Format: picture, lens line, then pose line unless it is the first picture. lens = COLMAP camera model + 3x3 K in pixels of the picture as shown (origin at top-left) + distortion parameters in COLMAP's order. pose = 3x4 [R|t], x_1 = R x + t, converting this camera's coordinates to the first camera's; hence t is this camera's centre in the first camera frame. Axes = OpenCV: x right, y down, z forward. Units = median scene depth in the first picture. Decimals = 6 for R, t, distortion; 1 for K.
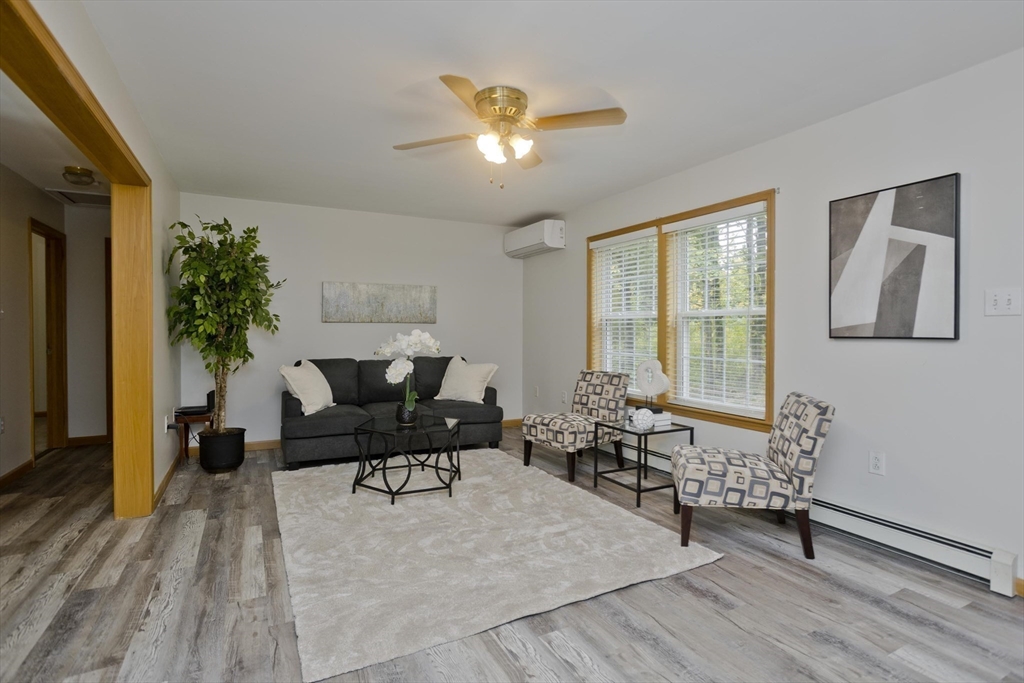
lens RADIAL K [[494.4, 0, 511.0], [0, 494.4, 337.5], [0, 0, 1]] dist [-0.033311, 0.010714]
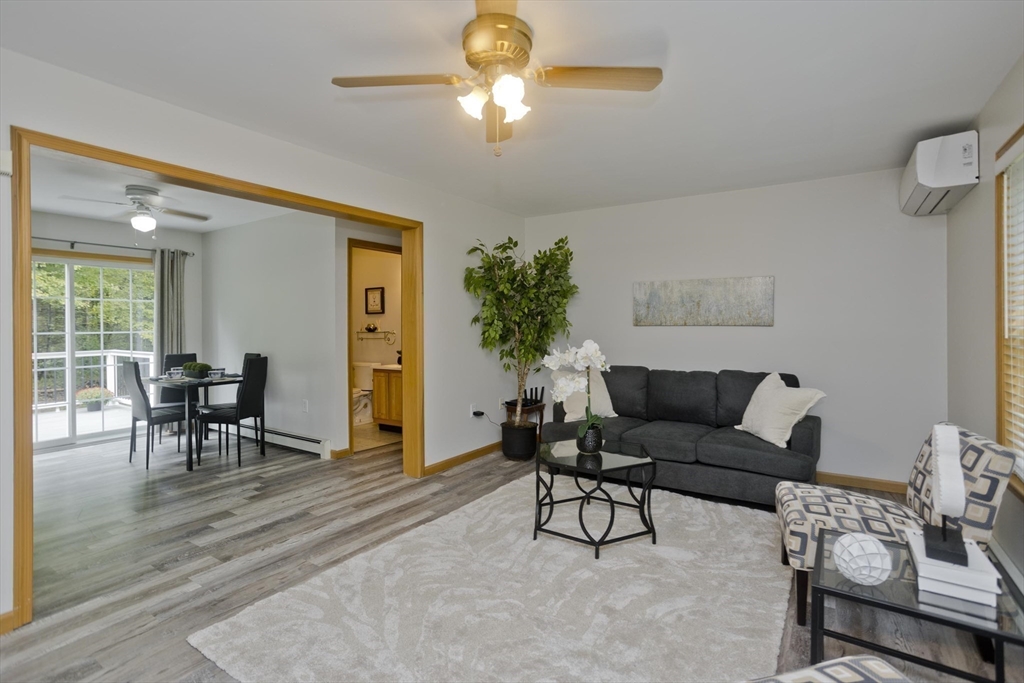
lens RADIAL K [[494.4, 0, 522.3], [0, 494.4, 319.2], [0, 0, 1]] dist [-0.033311, 0.010714]
pose [[0.493975, -0.012512, -0.869386, 0.564806], [-0.007988, 0.999789, -0.018928, -0.040955], [0.869440, 0.016295, 0.493770, 0.591068]]
